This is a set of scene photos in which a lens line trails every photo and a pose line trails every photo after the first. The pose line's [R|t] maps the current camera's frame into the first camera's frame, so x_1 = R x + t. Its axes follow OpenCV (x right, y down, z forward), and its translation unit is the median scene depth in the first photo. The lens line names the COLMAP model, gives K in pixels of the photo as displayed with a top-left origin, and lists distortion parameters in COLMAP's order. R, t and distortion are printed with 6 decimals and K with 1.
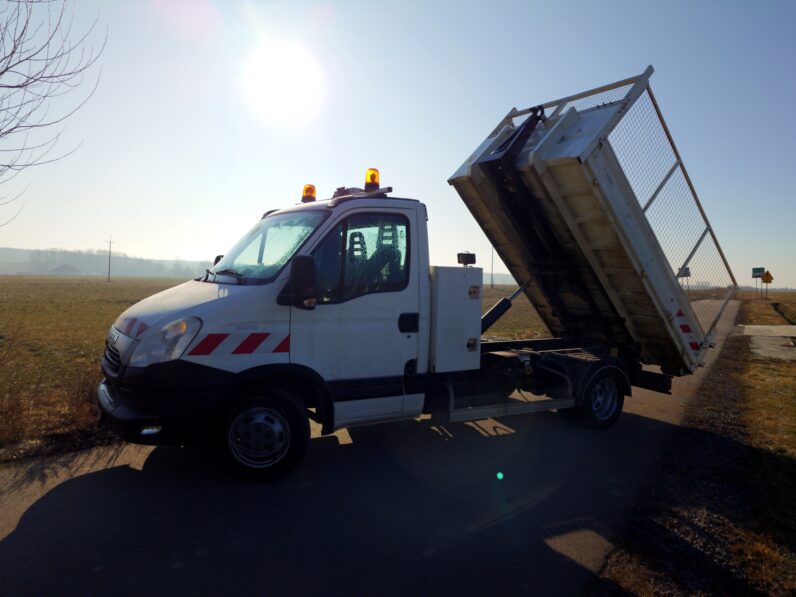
lens RADIAL K [[603.4, 0, 398.0], [0, 603.4, 298.5], [0, 0, 1]] dist [0.005807, -0.000237]
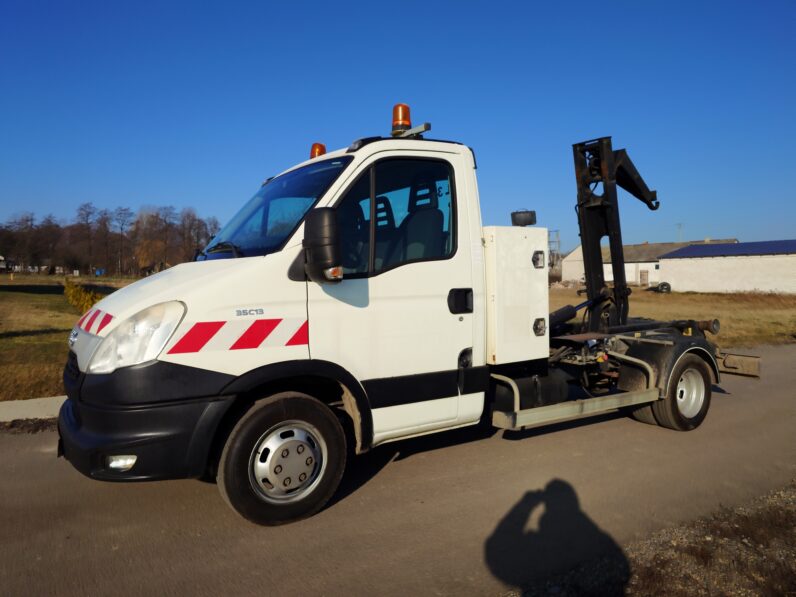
lens RADIAL K [[595.4, 0, 398.0], [0, 595.4, 298.5], [0, 0, 1]] dist [-0.006182, 0.000399]
pose [[0.998754, -0.049805, -0.003183, -0.059447], [0.049788, 0.998746, -0.005244, 0.037699], [0.003440, 0.005079, 0.999981, 0.246985]]
